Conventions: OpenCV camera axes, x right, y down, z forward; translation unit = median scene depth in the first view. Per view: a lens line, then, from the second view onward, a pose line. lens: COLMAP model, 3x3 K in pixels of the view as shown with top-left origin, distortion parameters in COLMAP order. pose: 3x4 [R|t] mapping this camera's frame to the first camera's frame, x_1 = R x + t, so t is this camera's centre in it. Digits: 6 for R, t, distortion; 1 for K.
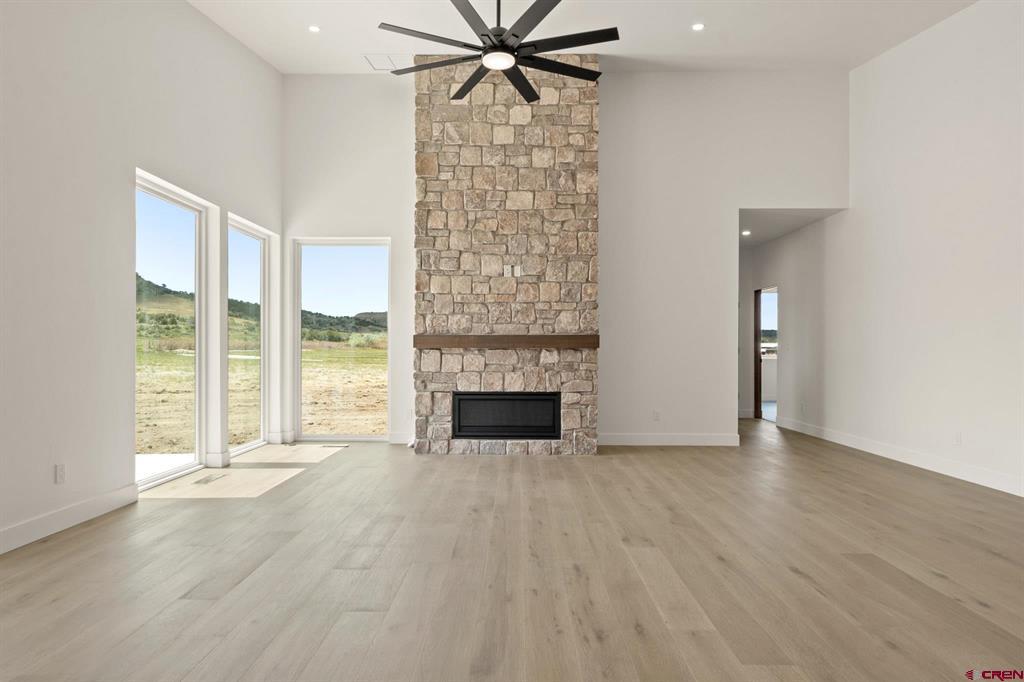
lens RADIAL K [[584.3, 0, 512.4], [0, 584.3, 347.8], [0, 0, 1]] dist [0.006103, 0.001799]
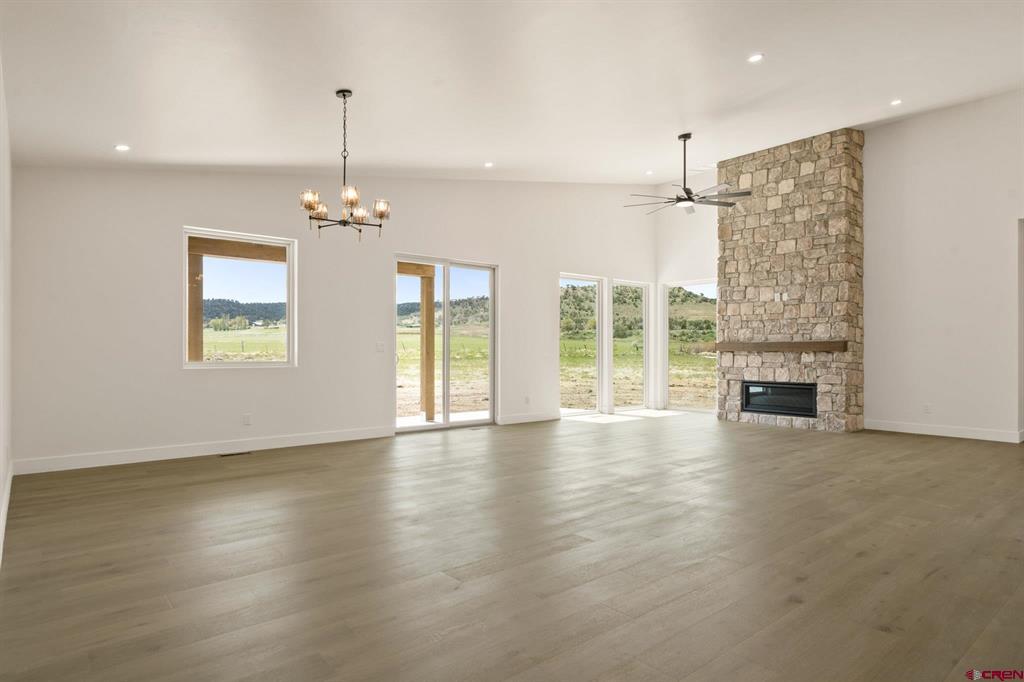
lens RADIAL K [[584.3, 0, 512.8], [0, 584.3, 338.3], [0, 0, 1]] dist [0.006103, 0.001799]
pose [[0.659588, -0.019096, -0.751385, 0.637679], [0.003482, 0.999744, -0.022351, -0.001238], [0.751619, 0.012127, 0.659486, -0.429276]]
